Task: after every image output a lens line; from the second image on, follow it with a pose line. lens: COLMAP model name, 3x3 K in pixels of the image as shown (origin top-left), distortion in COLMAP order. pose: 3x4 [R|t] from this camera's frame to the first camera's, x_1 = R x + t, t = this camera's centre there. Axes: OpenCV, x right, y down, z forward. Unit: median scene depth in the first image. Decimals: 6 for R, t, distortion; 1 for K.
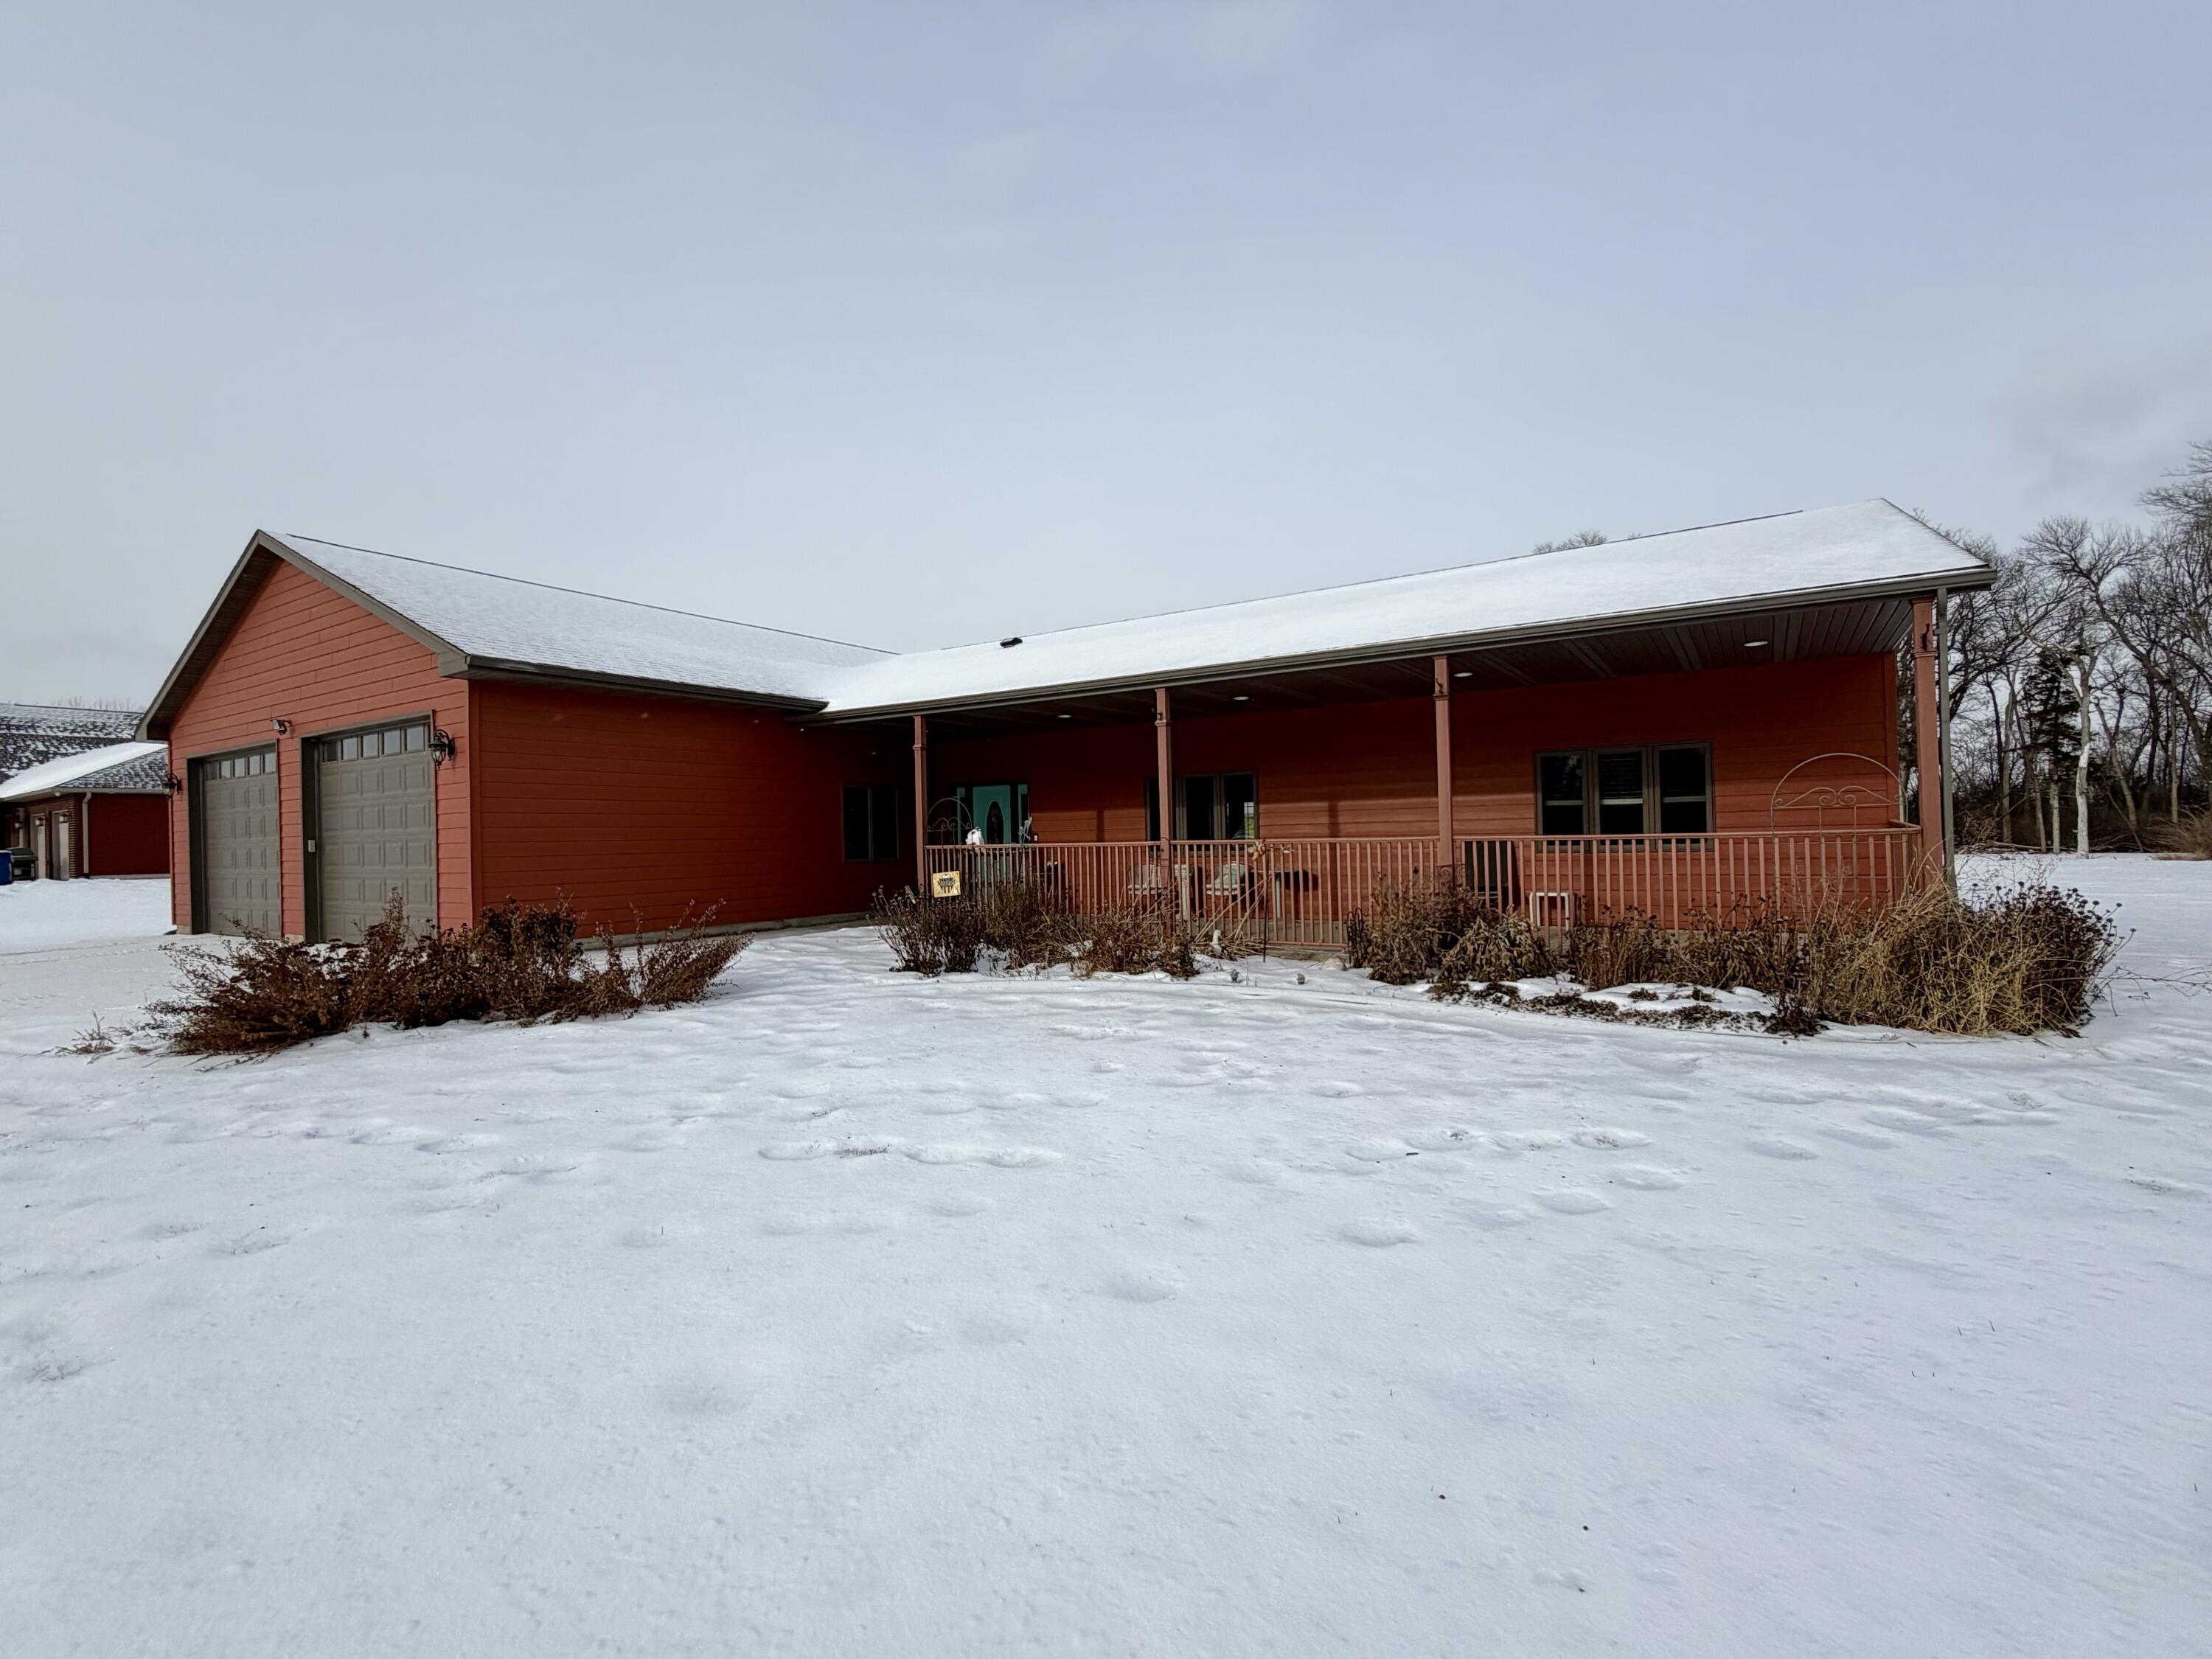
lens RADIAL K [[1012.2, 0, 1108.1], [0, 1012.2, 830.7], [0, 0, 1]] dist [0.000677, -0.000543]
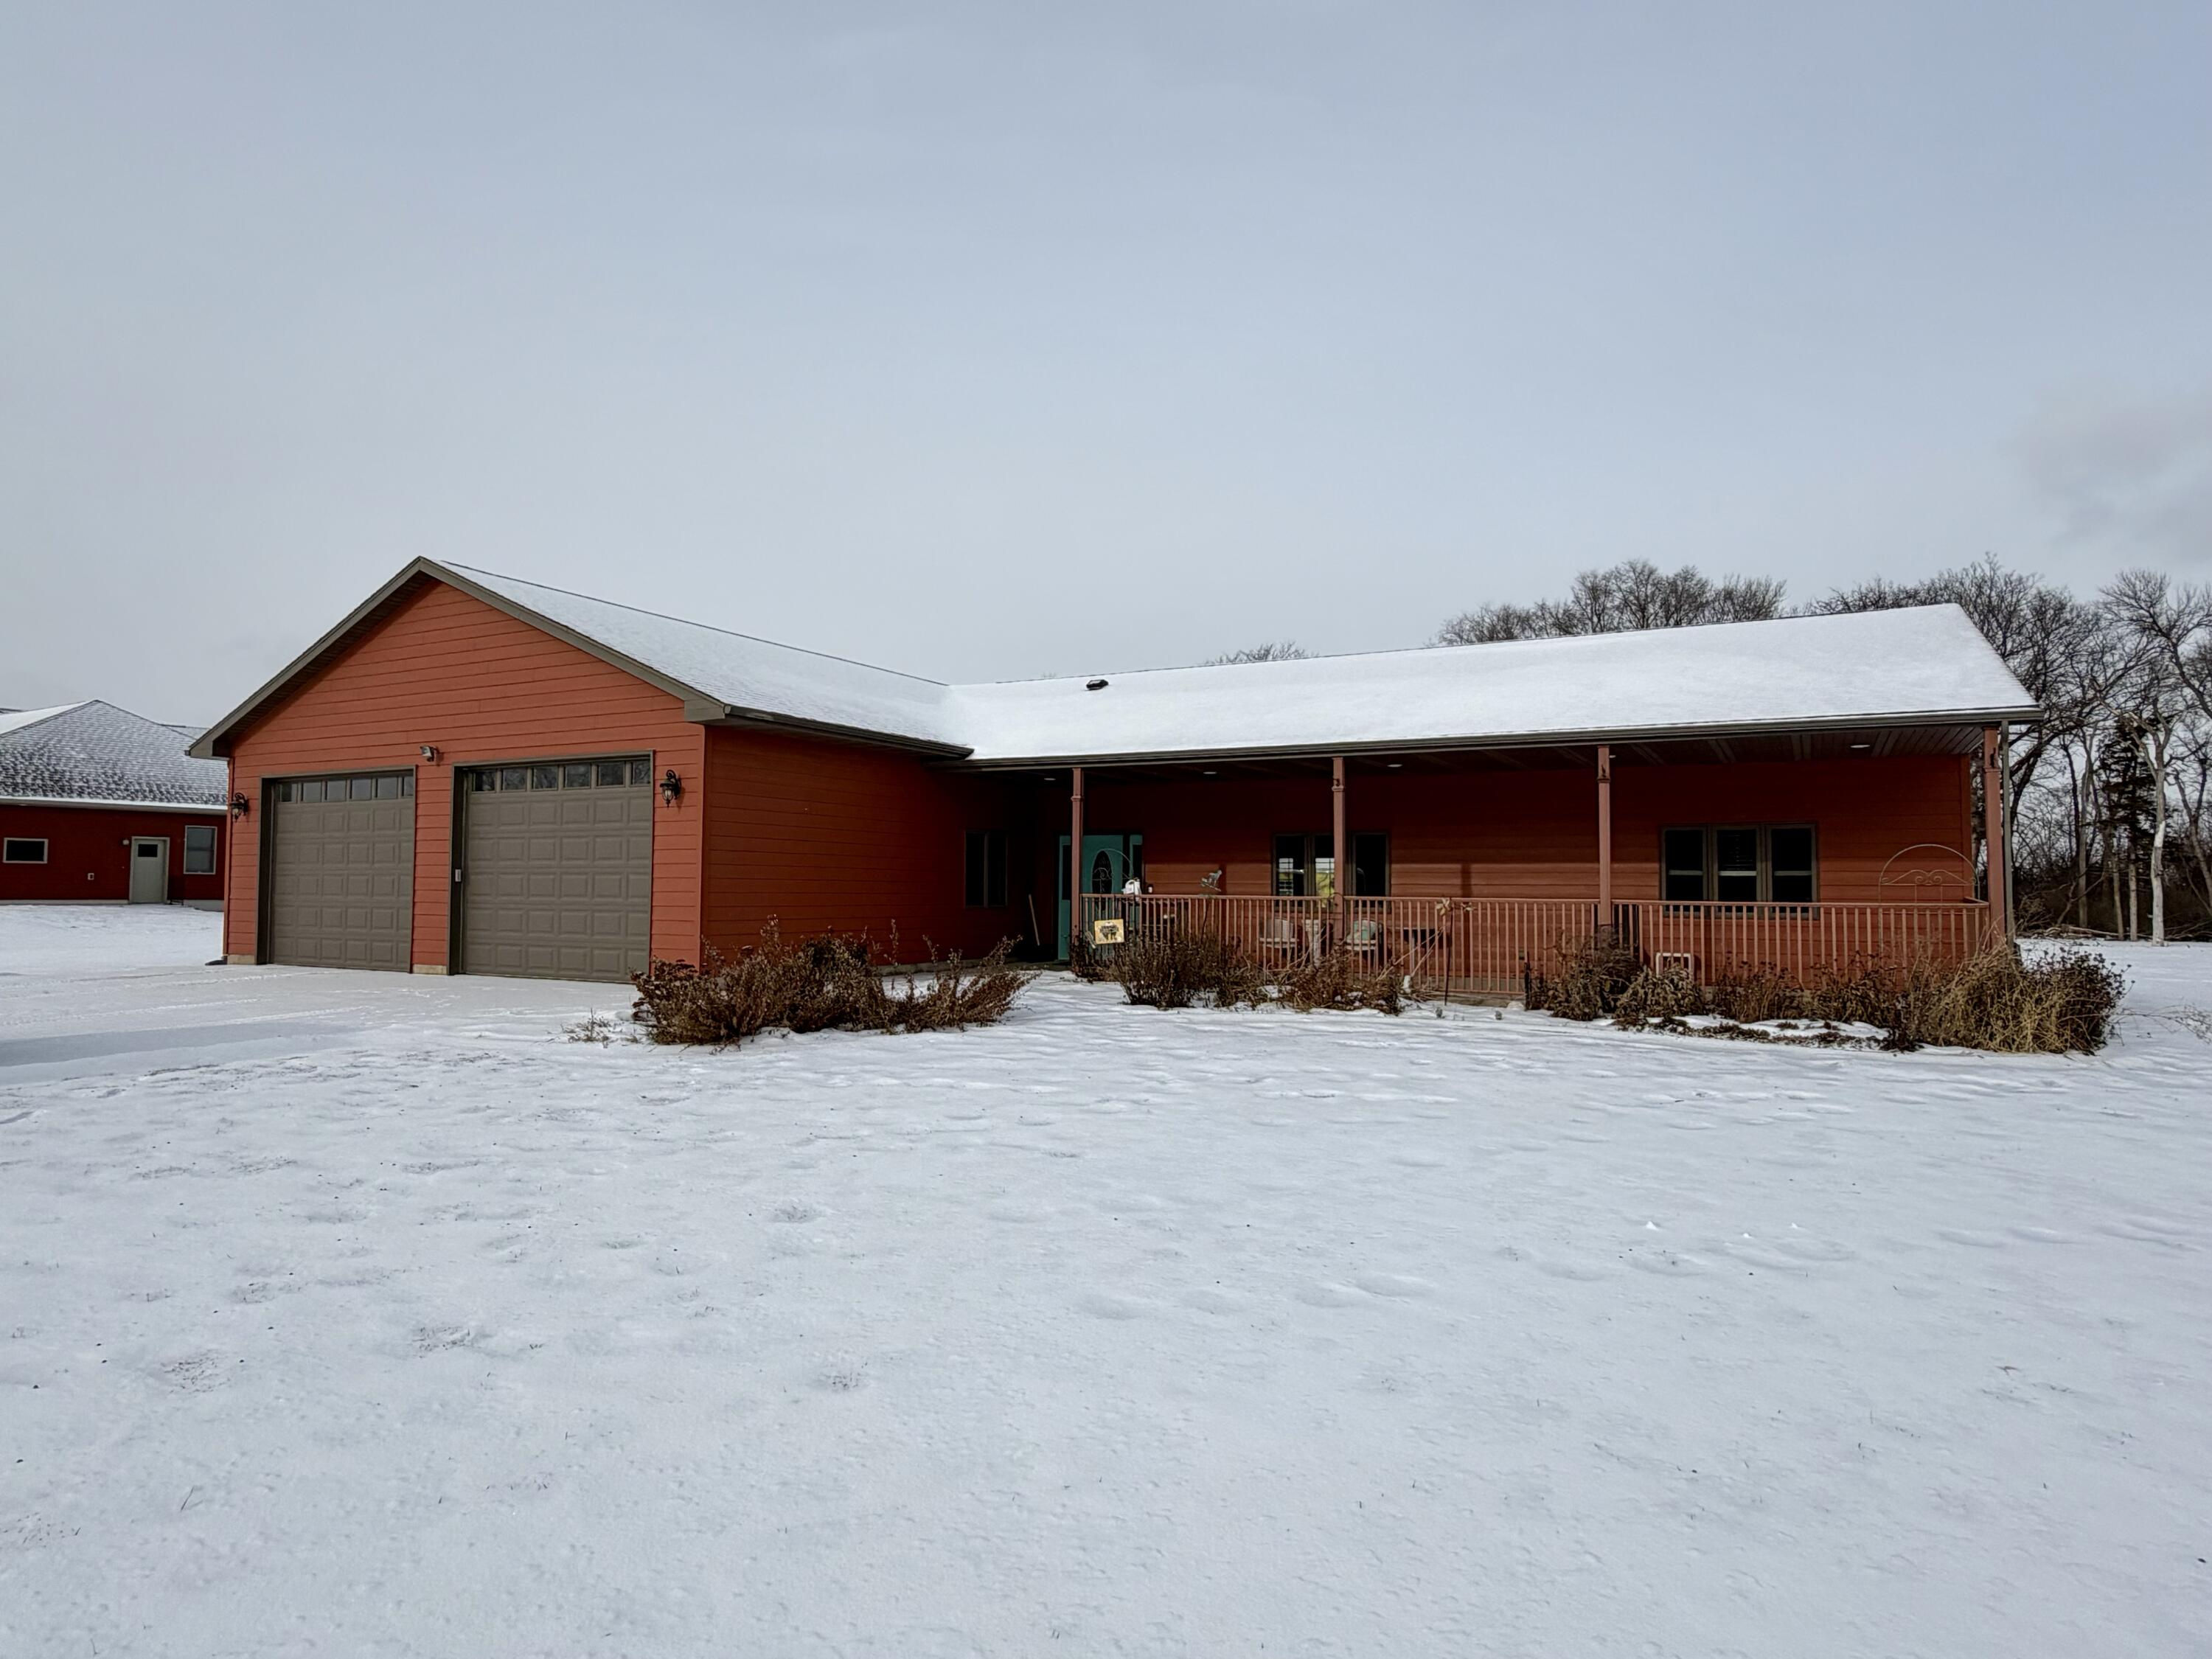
lens RADIAL K [[1314.5, 0, 1102.2], [0, 1314.5, 833.7], [0, 0, 1]] dist [0.001568, -0.000600]
pose [[0.996194, 0.033885, 0.080305, -0.306752], [-0.030818, 0.998759, -0.039133, 0.005786], [-0.081531, 0.036509, 0.996002, -0.386588]]
